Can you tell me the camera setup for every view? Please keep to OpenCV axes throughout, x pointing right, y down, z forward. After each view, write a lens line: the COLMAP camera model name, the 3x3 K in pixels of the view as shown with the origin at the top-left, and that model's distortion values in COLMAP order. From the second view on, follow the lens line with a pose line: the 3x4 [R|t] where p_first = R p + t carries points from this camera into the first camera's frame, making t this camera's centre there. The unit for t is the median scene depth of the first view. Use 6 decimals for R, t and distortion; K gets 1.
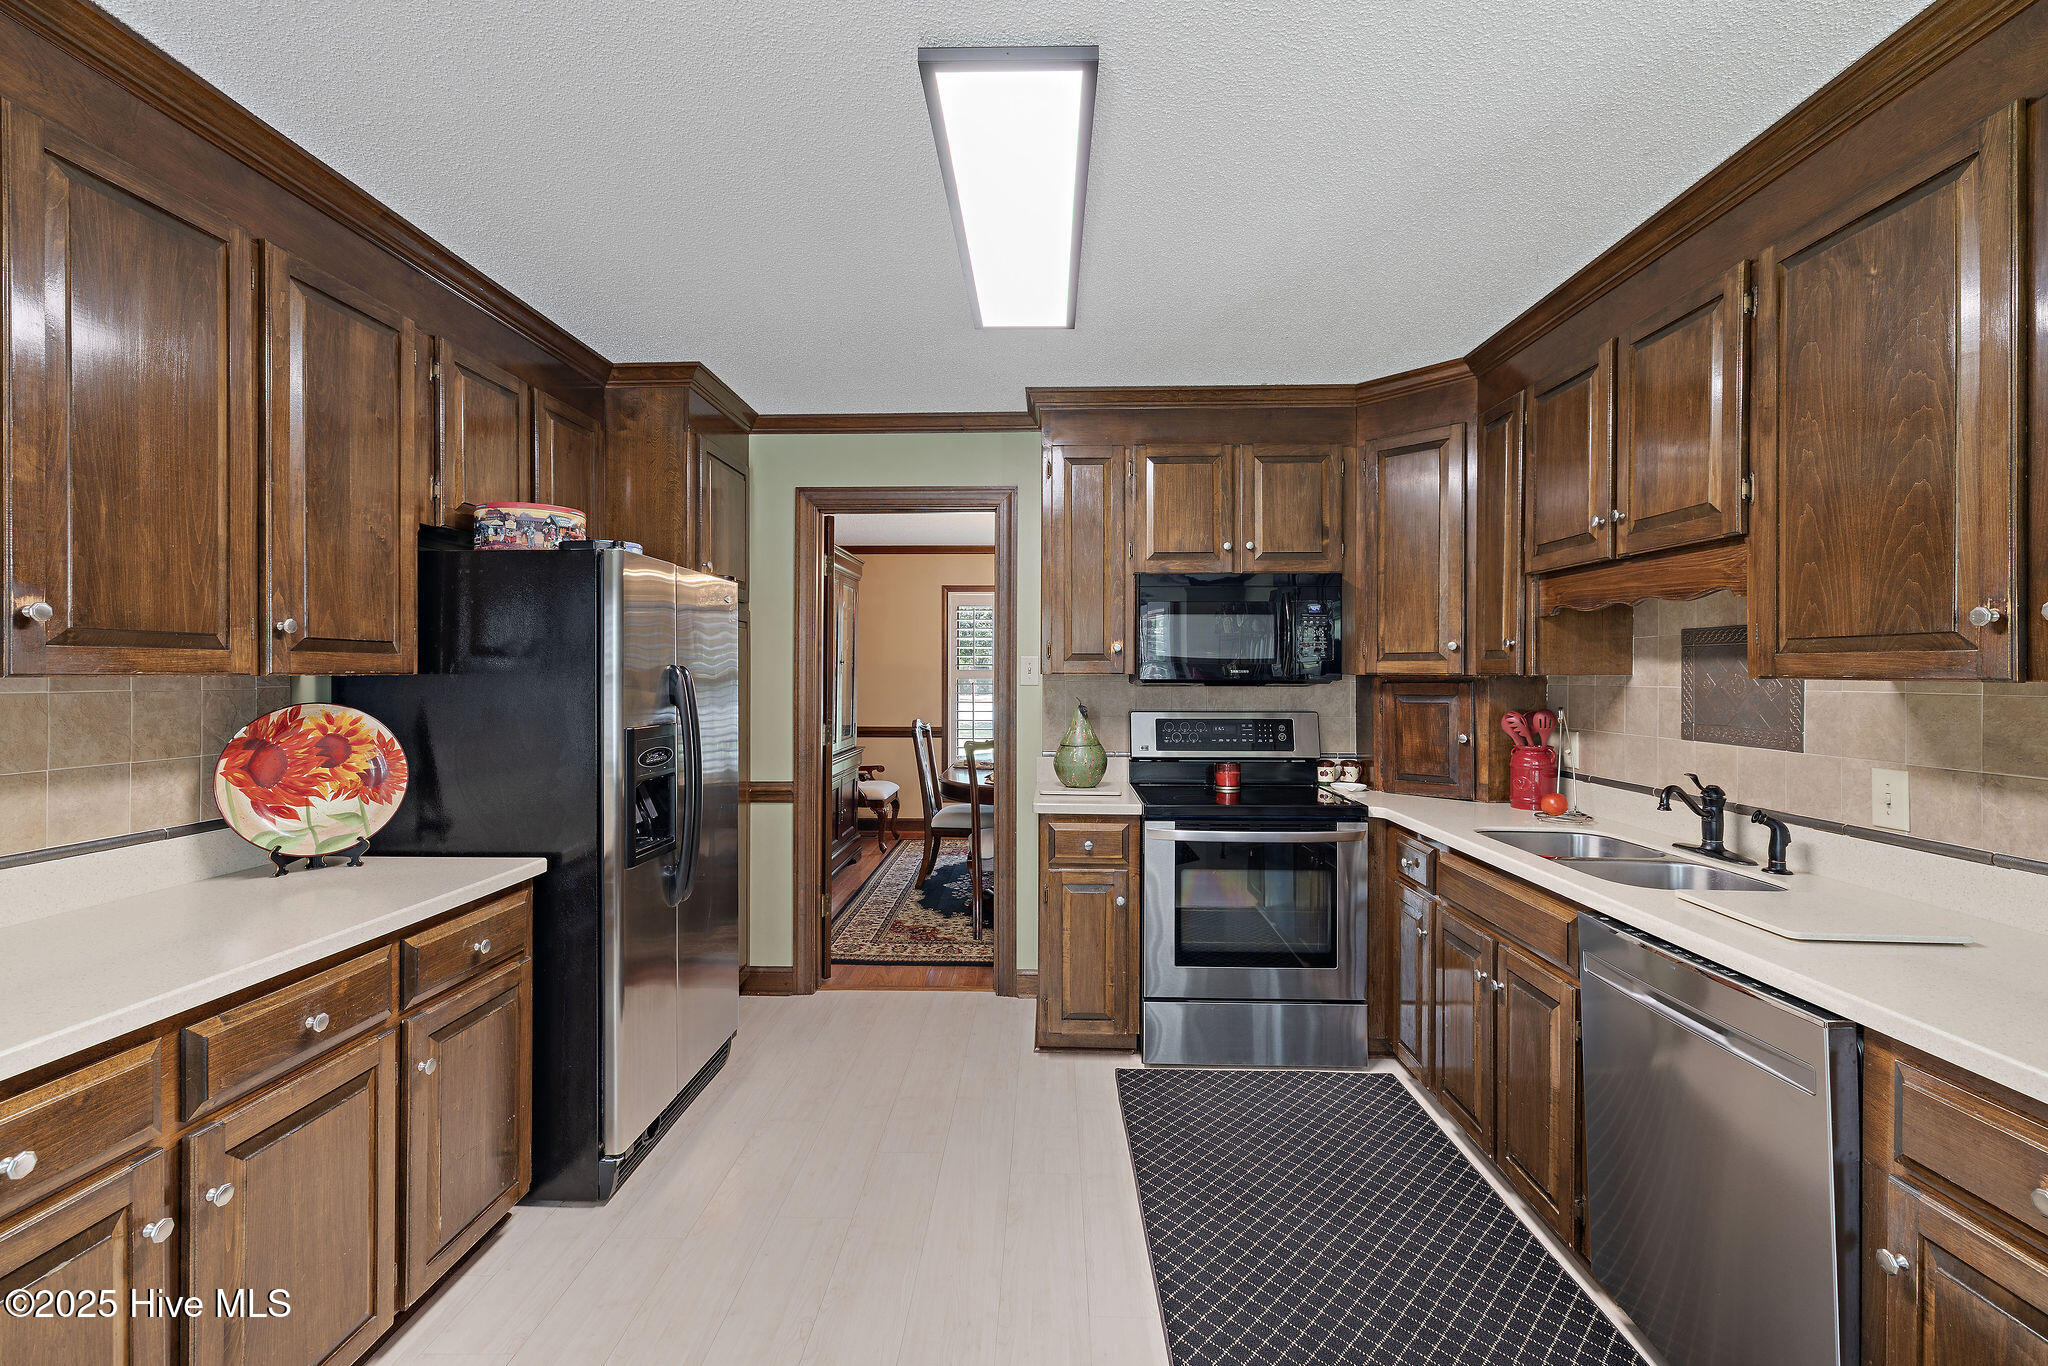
lens RADIAL K [[883.8, 0, 1024.0], [0, 883.8, 672.5], [0, 0, 1]] dist [-0.000145, 0.002426]
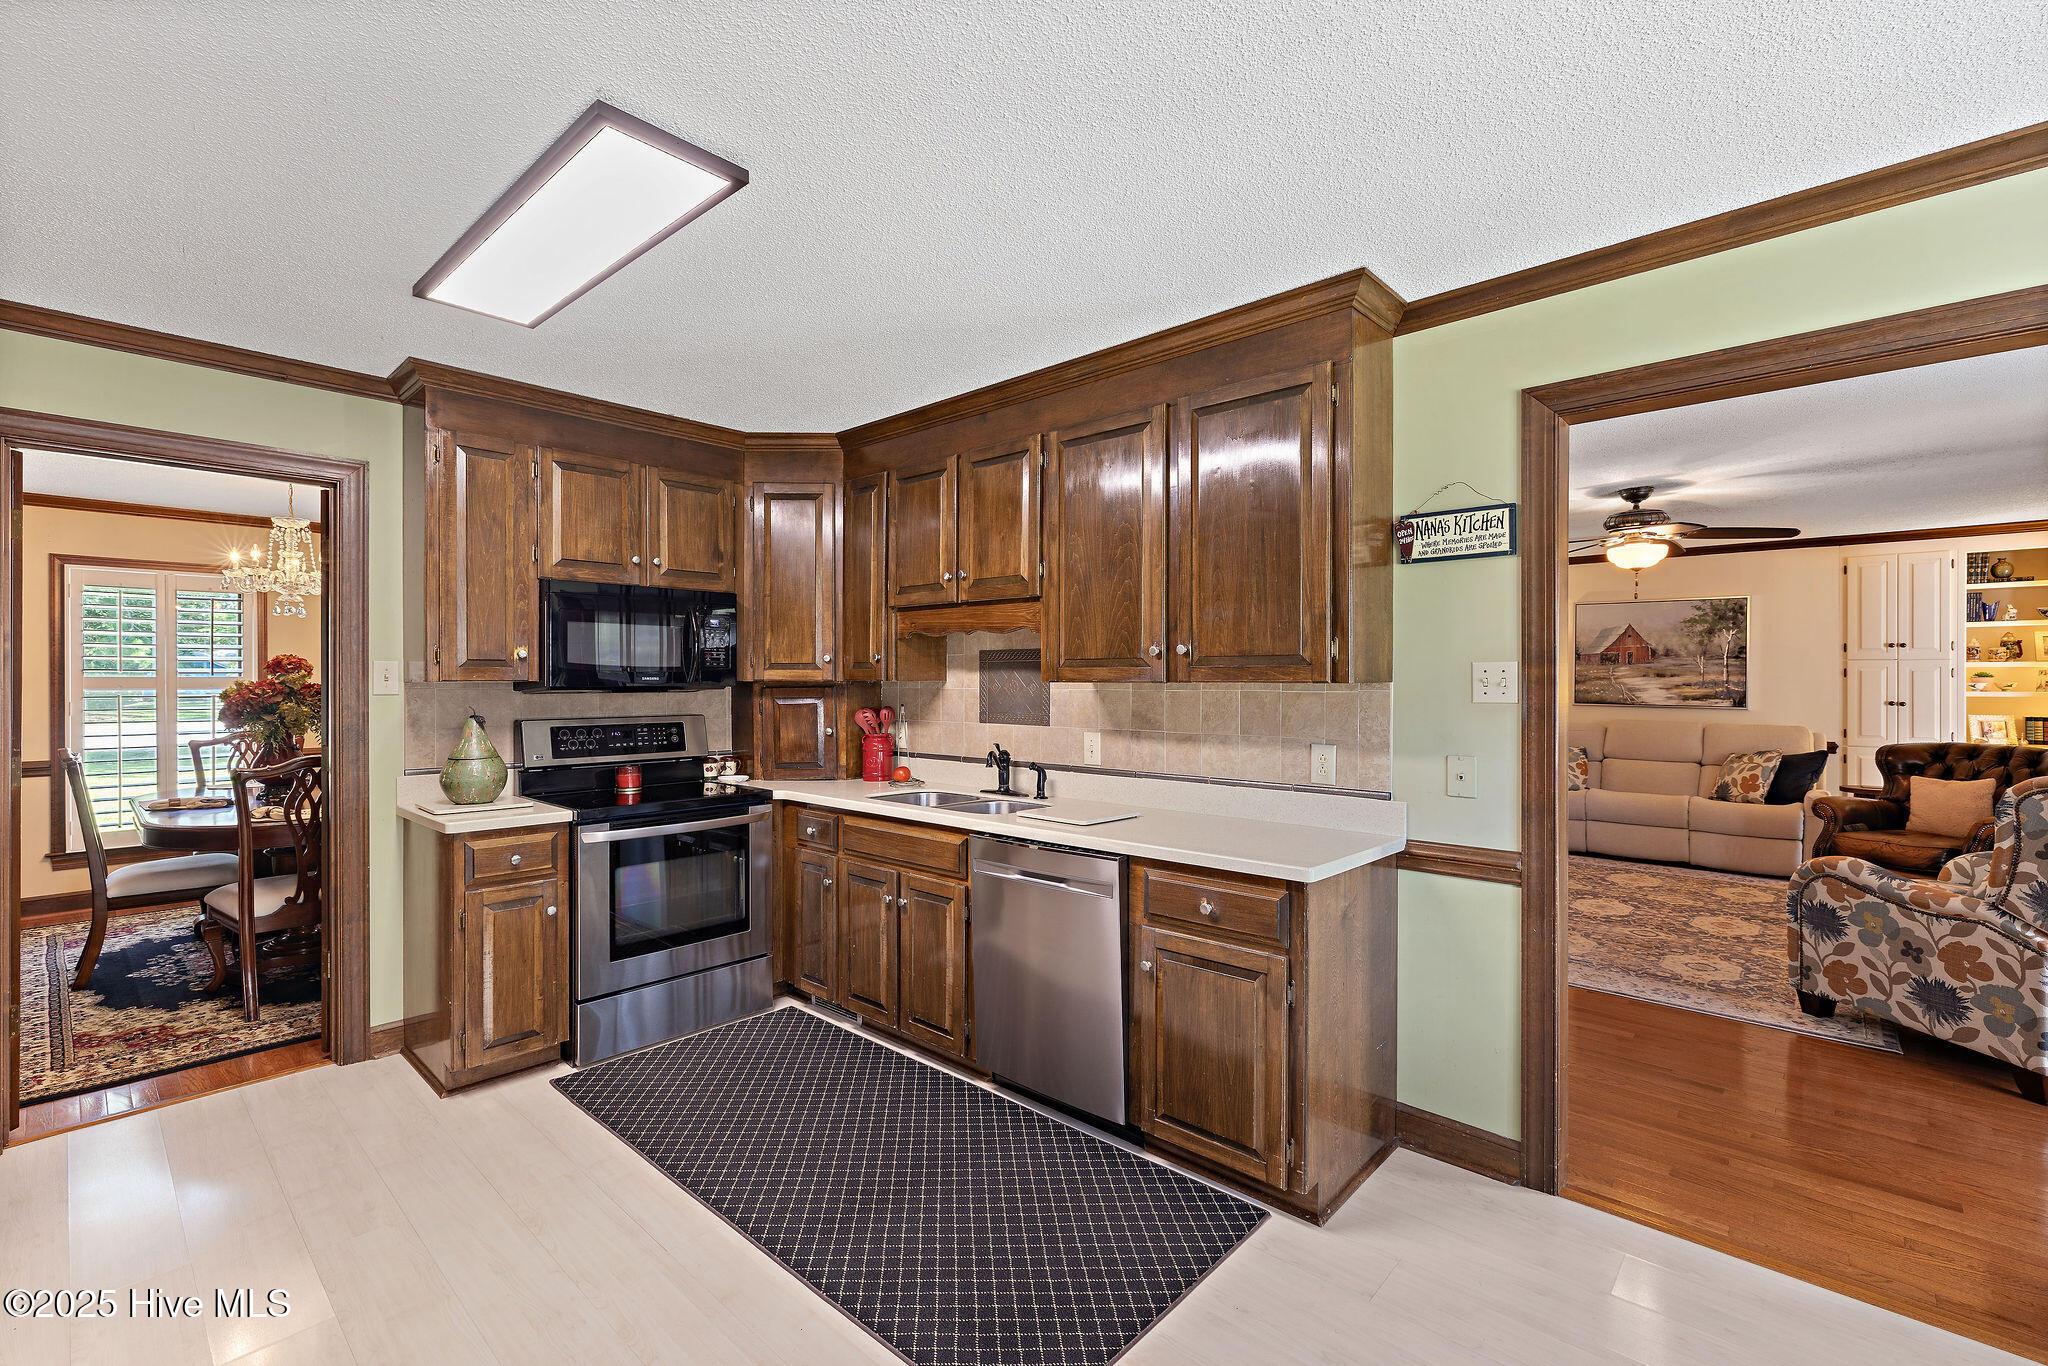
lens RADIAL K [[883.8, 0, 1026.2], [0, 883.8, 684.5], [0, 0, 1]] dist [-0.000145, 0.002426]
pose [[0.655191, -0.005635, 0.755442, -0.295811], [0.002152, 0.999982, 0.005593, 0.001048], [-0.755460, -0.002038, 0.655192, -0.049992]]
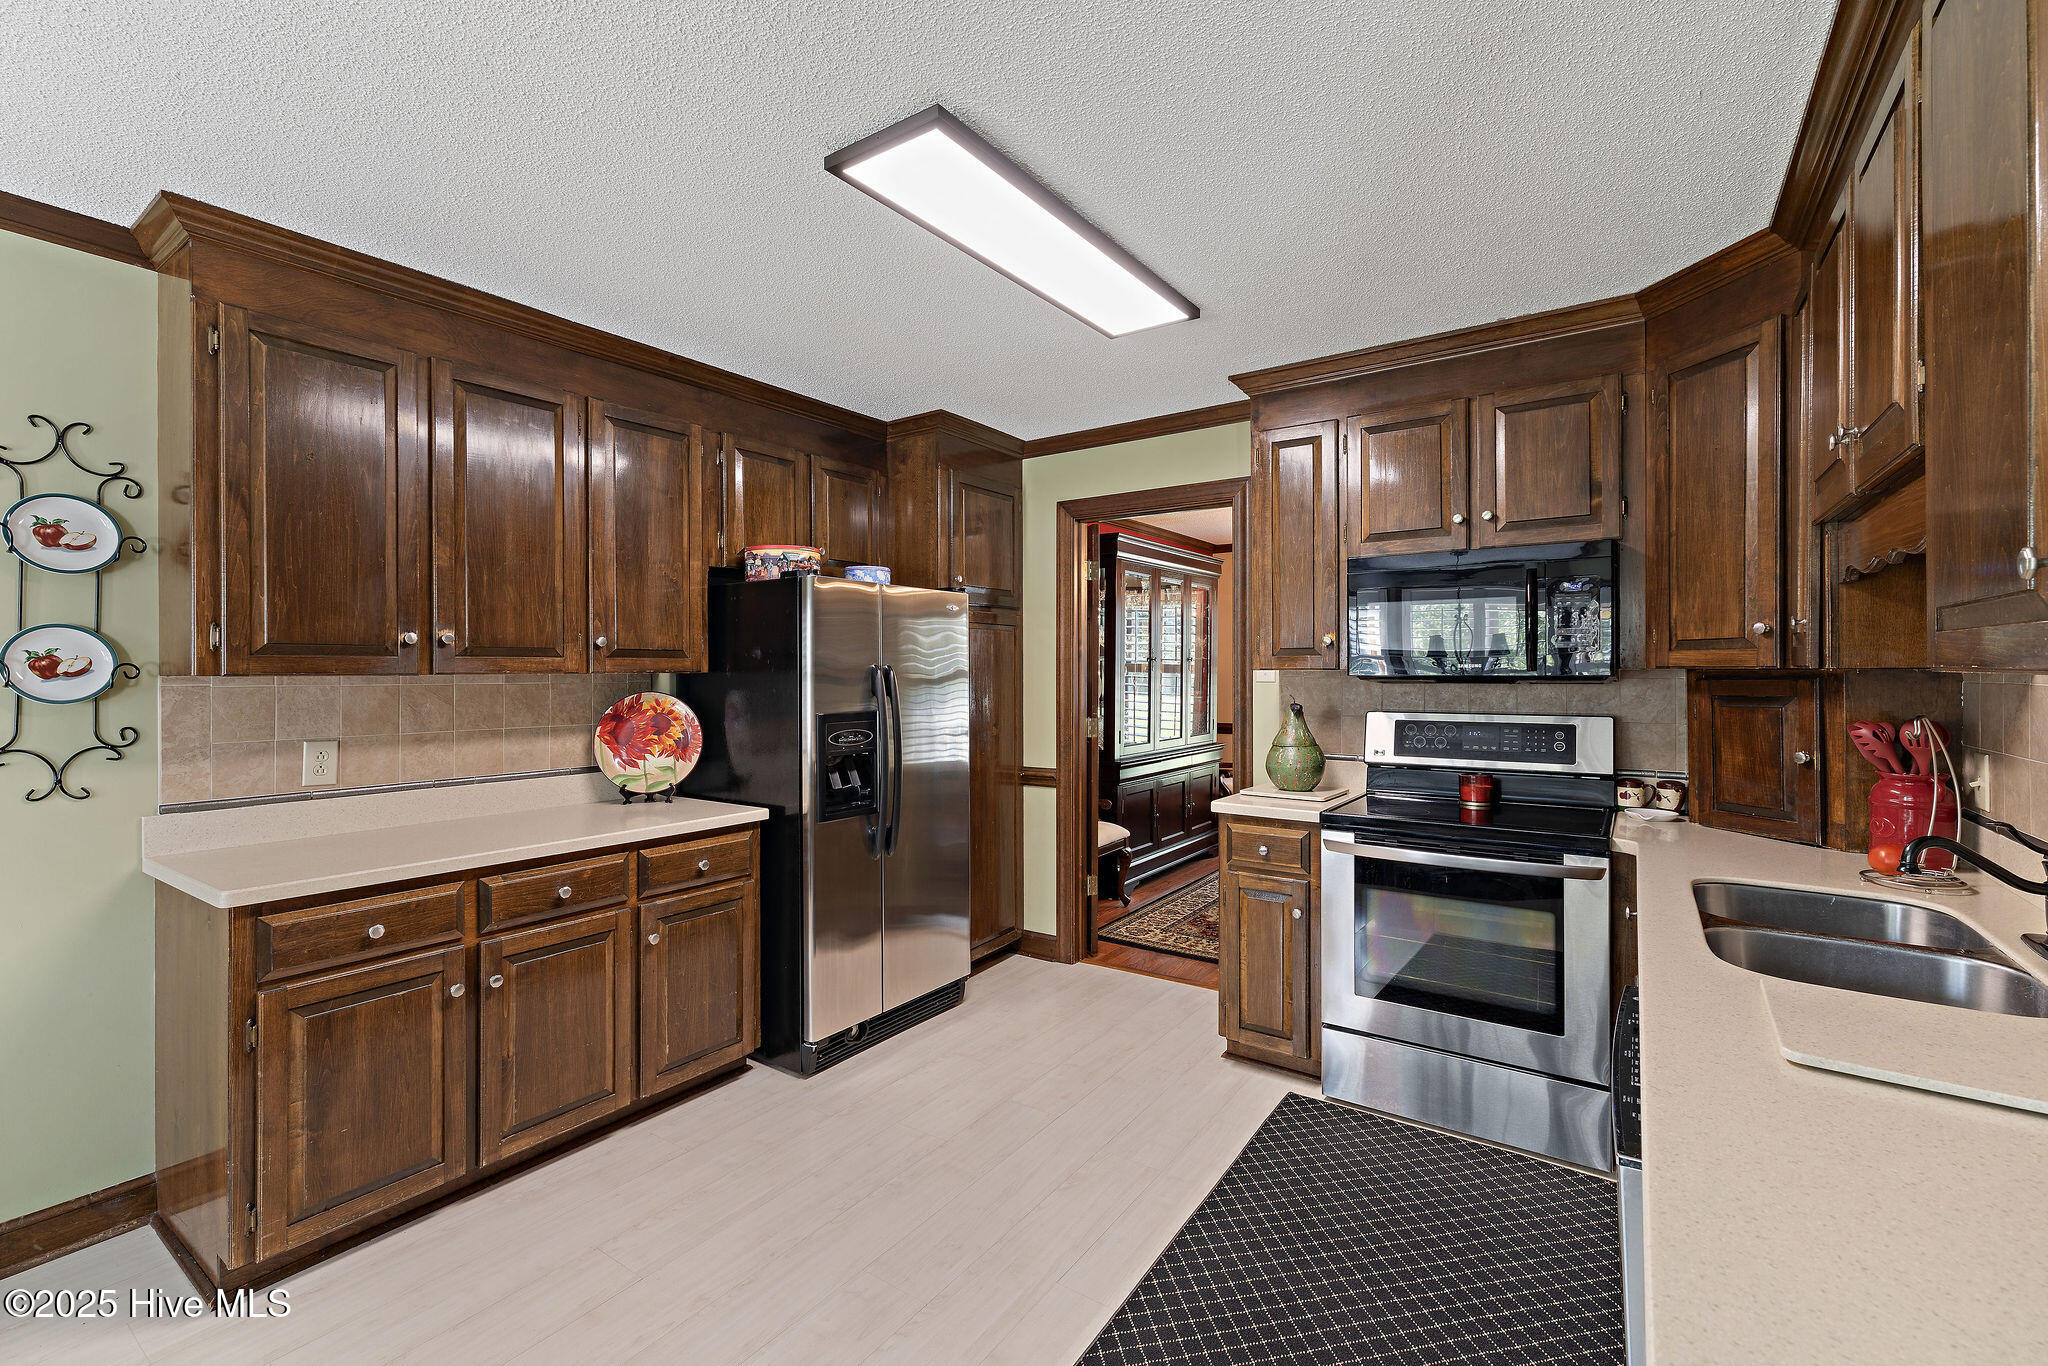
lens RADIAL K [[883.8, 0, 1018.3], [0, 883.8, 670.7], [0, 0, 1]] dist [-0.000145, 0.002426]
pose [[0.836086, -0.004660, -0.548578, 0.385360], [0.004936, 0.999987, -0.000971, 0.002256], [0.548576, -0.001896, 0.836099, 0.063015]]
